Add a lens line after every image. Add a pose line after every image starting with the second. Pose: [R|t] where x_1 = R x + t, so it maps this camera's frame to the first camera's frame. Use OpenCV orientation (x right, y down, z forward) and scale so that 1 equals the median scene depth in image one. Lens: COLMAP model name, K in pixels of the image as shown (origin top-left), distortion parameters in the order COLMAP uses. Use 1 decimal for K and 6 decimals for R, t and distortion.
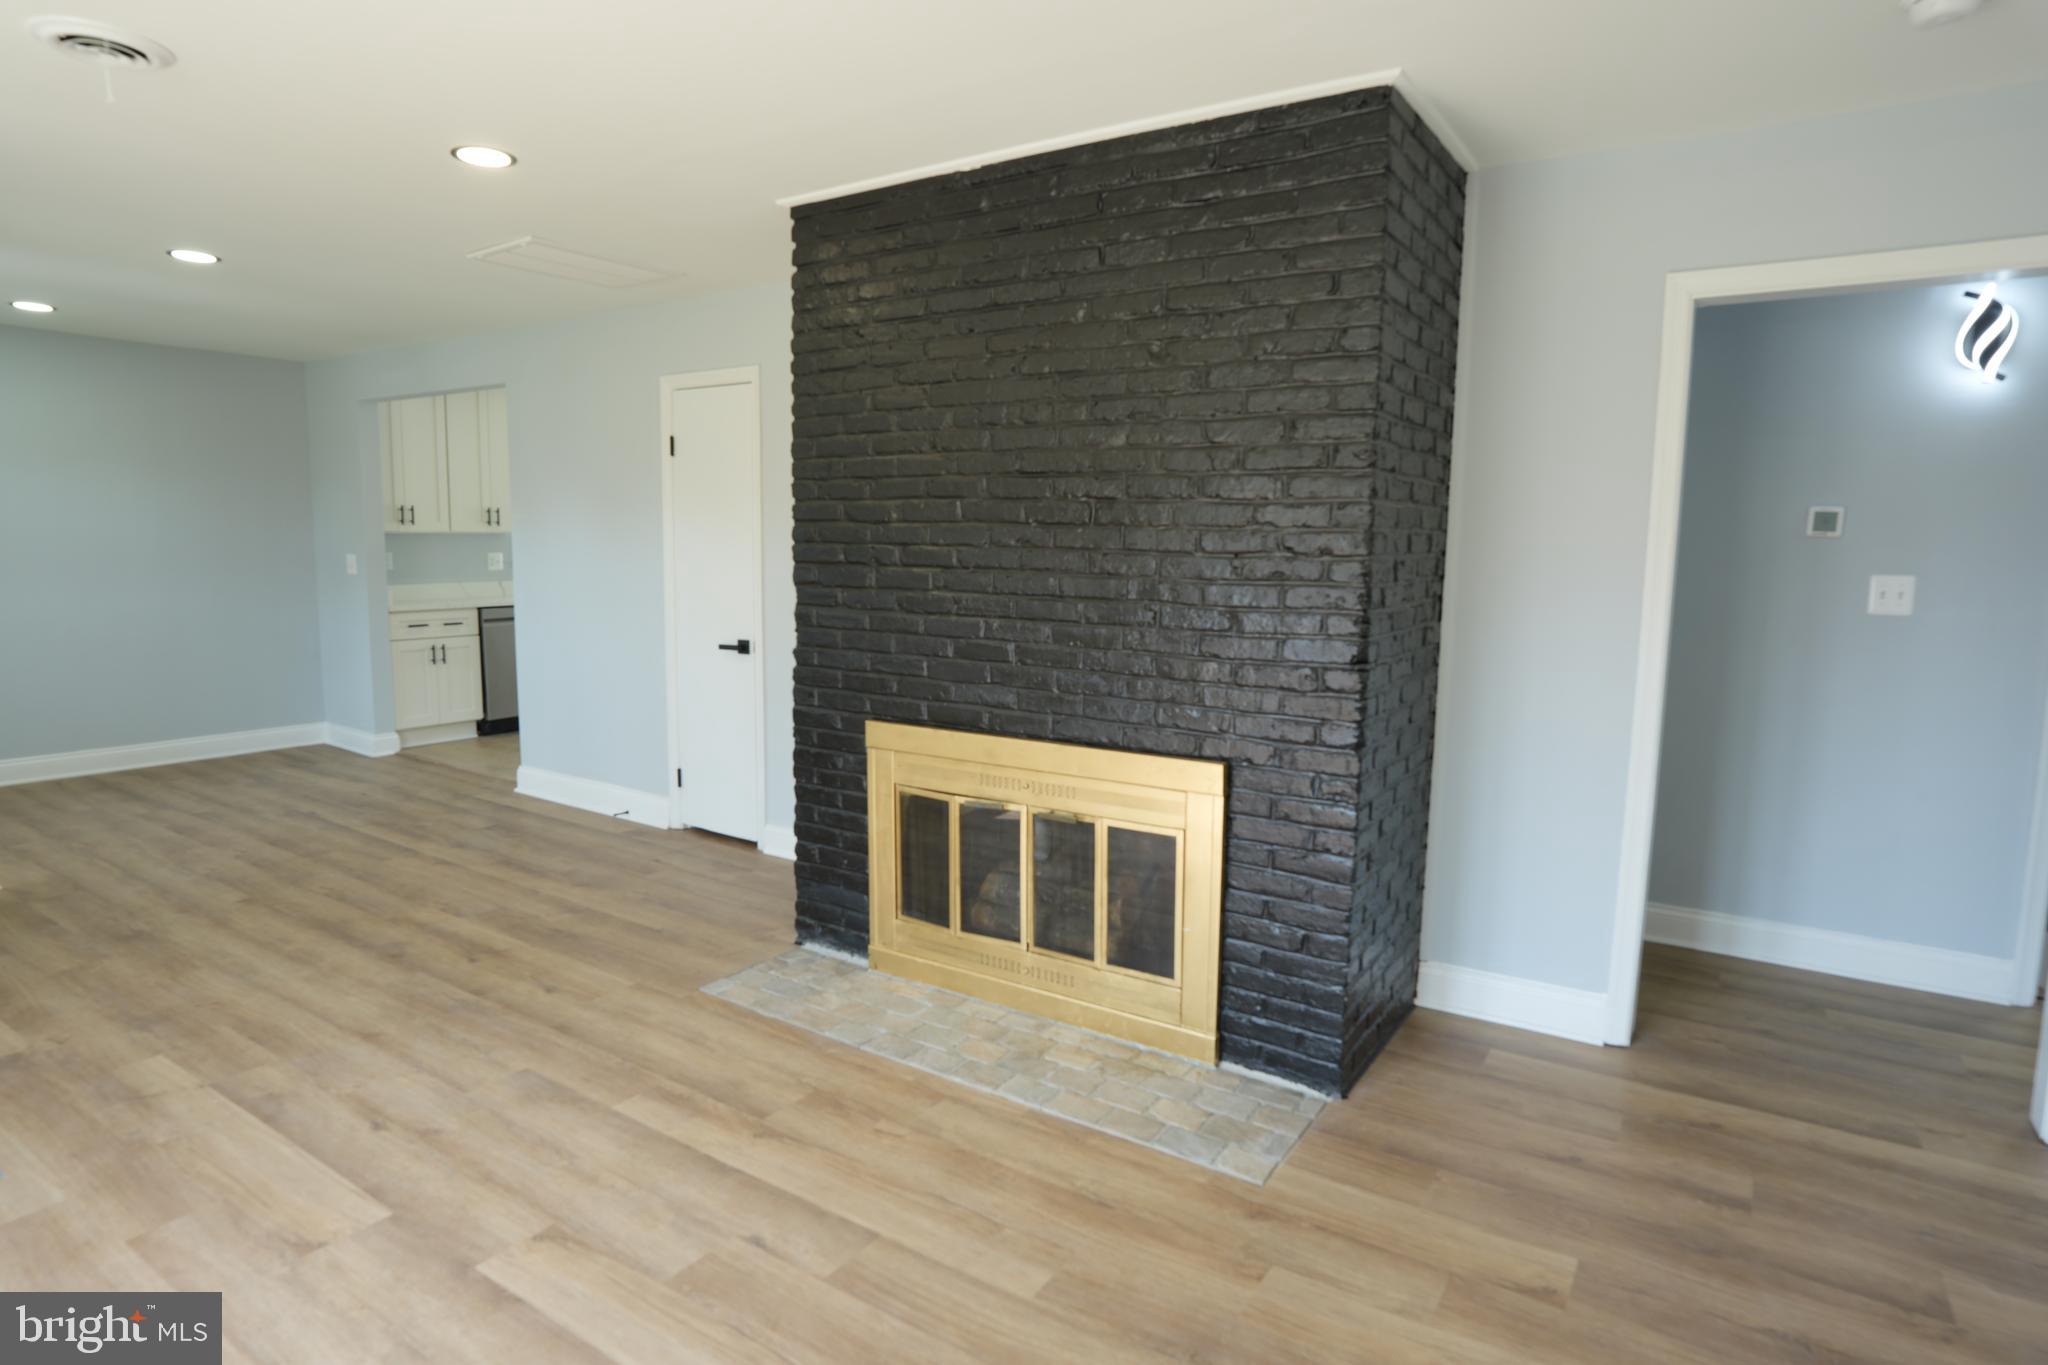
lens RADIAL K [[1113.7, 0, 1018.9], [0, 1113.7, 673.9], [0, 0, 1]] dist [-0.057955, 0.028667]
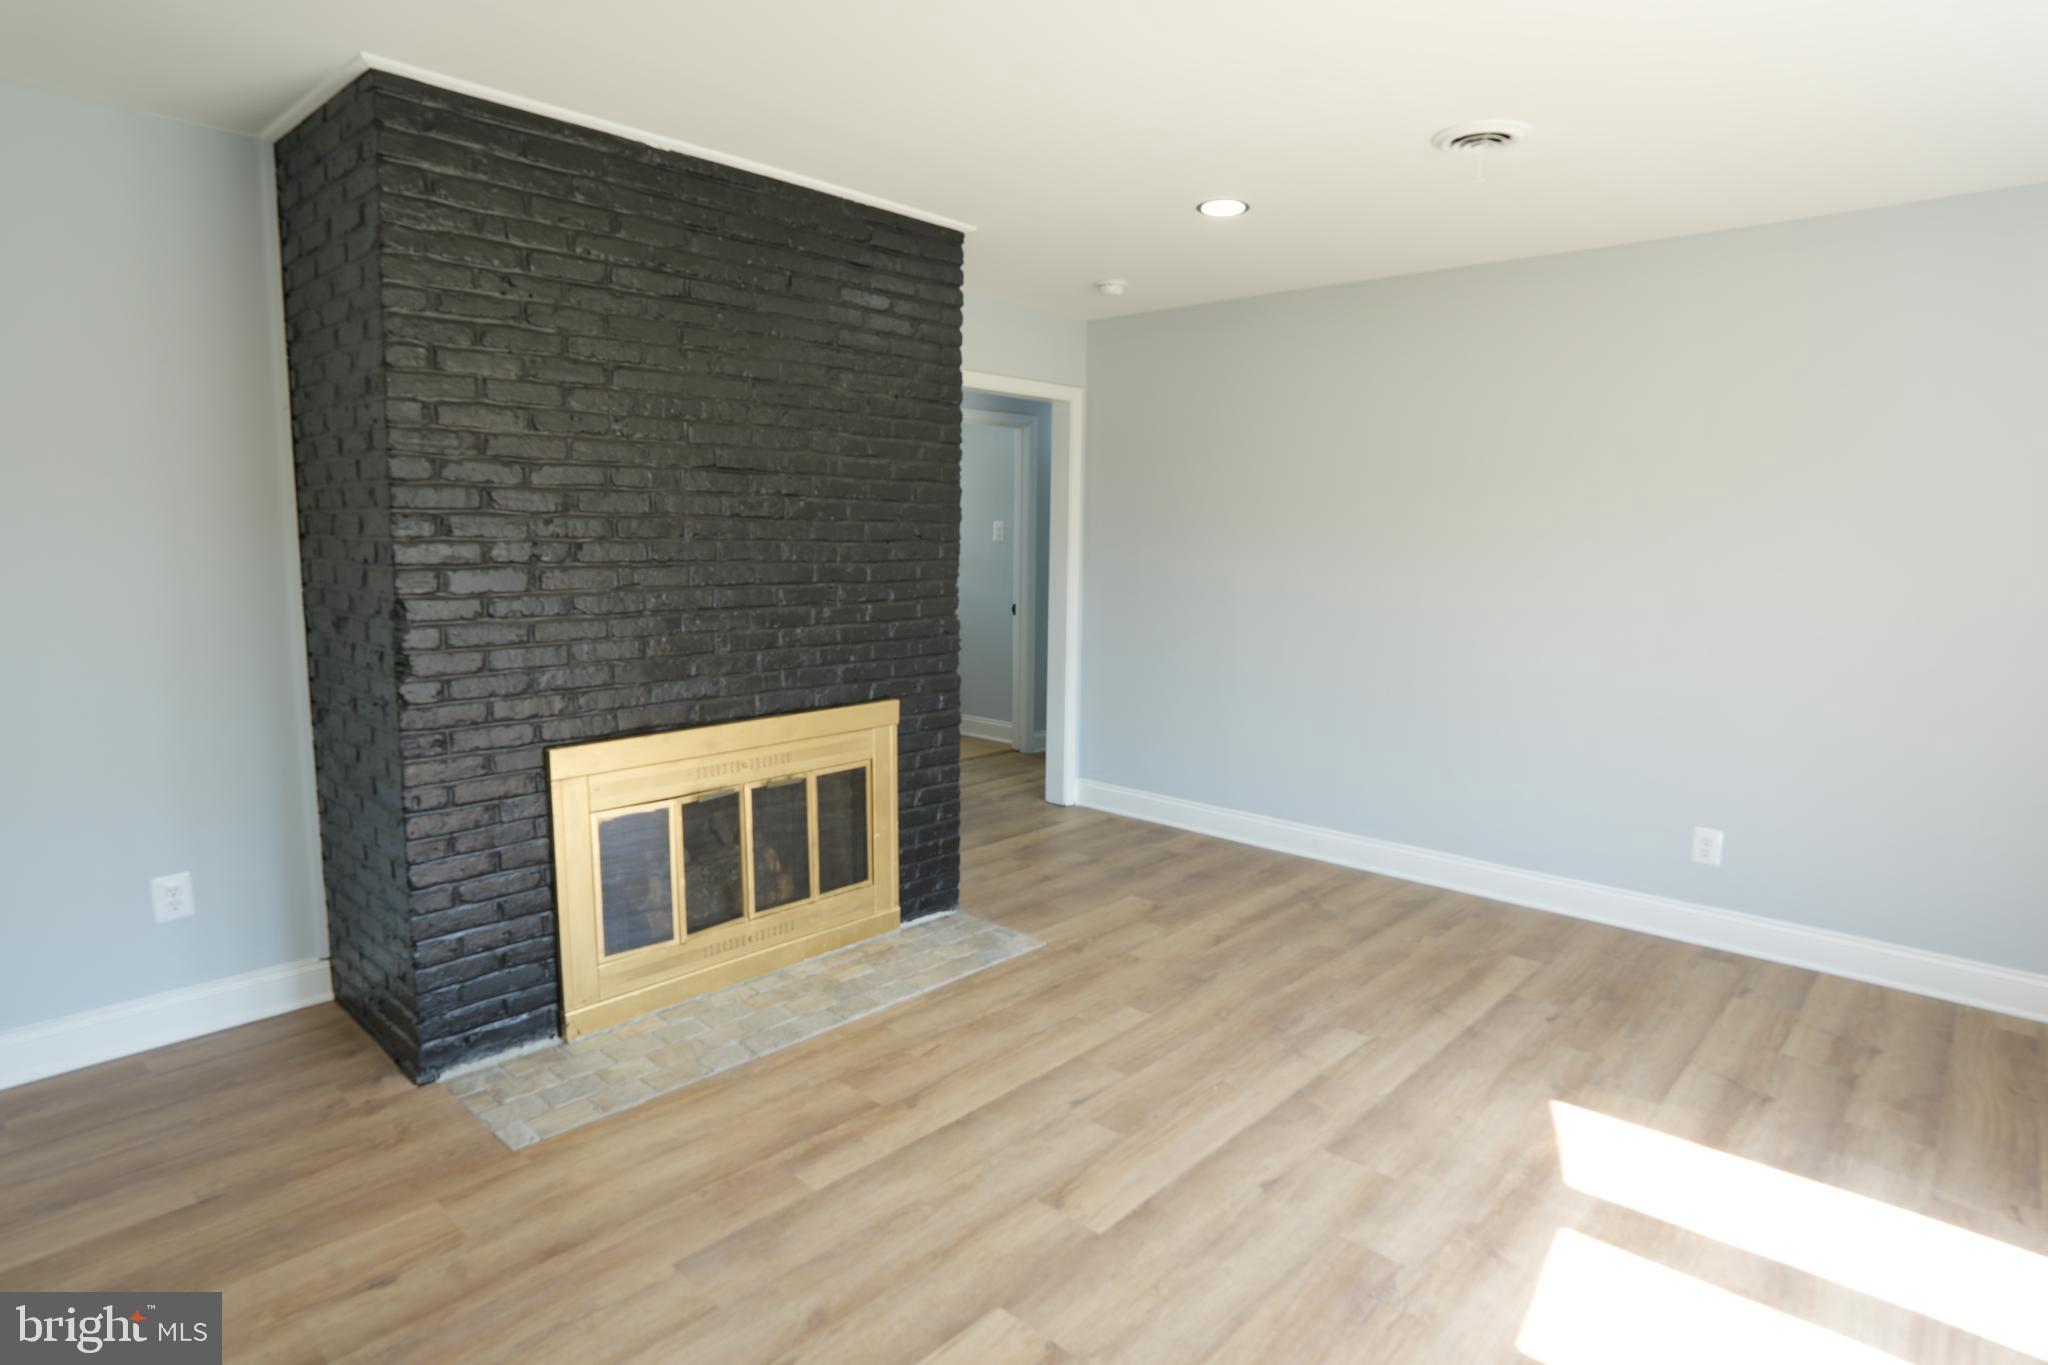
lens RADIAL K [[1113.7, 0, 1018.9], [0, 1113.7, 673.9], [0, 0, 1]] dist [-0.057955, 0.028667]
pose [[0.162558, -0.137834, 0.977024, -1.093986], [0.111114, 0.986454, 0.120677, -0.093870], [-0.980423, 0.088944, 0.175671, 0.622918]]
